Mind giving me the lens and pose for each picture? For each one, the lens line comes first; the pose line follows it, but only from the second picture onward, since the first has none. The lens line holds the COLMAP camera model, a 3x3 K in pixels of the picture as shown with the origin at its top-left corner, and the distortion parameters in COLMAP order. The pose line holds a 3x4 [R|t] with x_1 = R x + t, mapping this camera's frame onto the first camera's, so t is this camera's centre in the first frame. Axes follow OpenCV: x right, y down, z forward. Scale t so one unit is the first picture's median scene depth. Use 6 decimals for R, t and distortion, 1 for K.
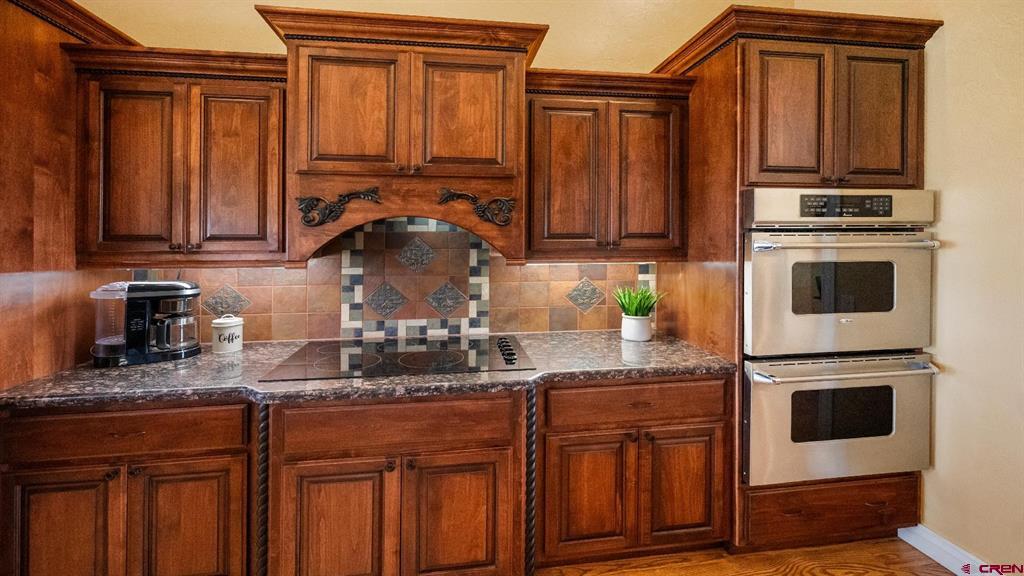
lens RADIAL K [[436.0, 0, 513.6], [0, 436.0, 241.2], [0, 0, 1]] dist [0.000359, -0.000084]
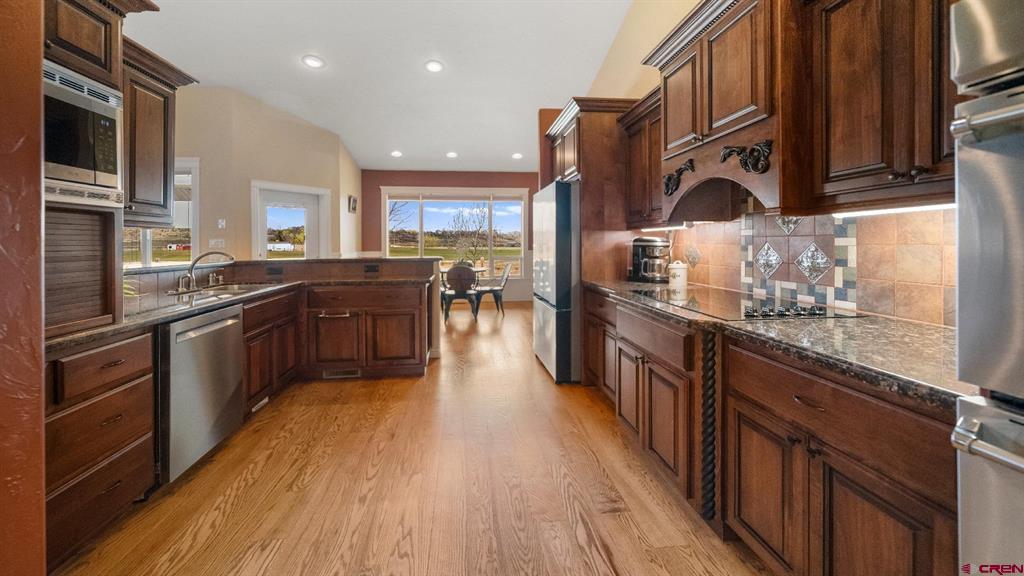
lens RADIAL K [[436.0, 0, 513.6], [0, 436.0, 241.2], [0, 0, 1]] dist [0.000359, -0.000084]
pose [[-0.024844, -0.002843, -0.999687, 0.904566], [0.003112, 0.999991, -0.002921, 0.108696], [0.999687, -0.003183, -0.024835, 0.501905]]
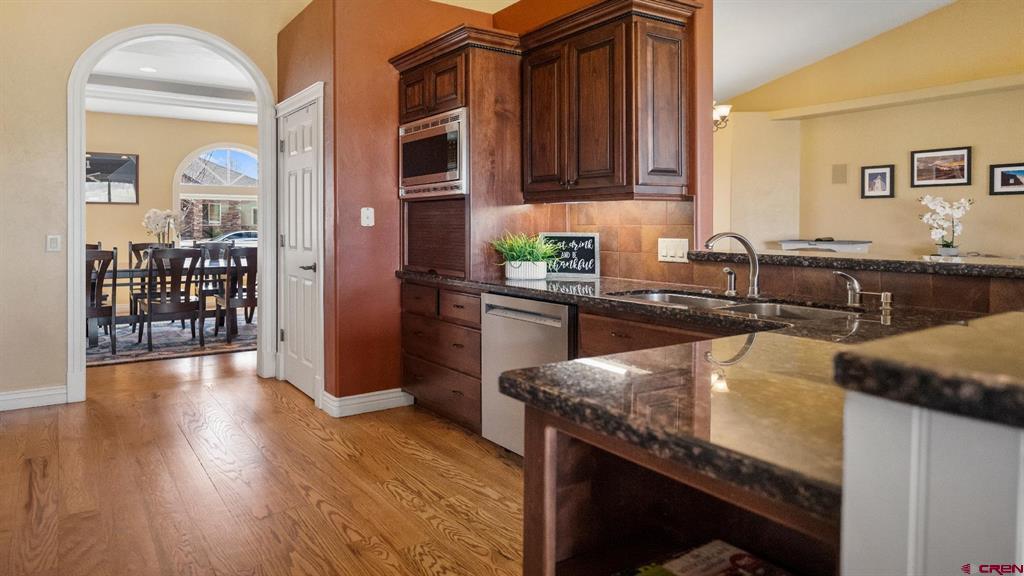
lens RADIAL K [[647.8, 0, 512.0], [0, 647.8, 288.0], [0, 0, 1]] dist [-0.000905, -0.000748]
pose [[-0.445958, -0.081609, 0.891325, -1.644499], [0.002001, 0.995741, 0.092171, 0.127250], [-0.895051, 0.042888, -0.443896, 0.330603]]
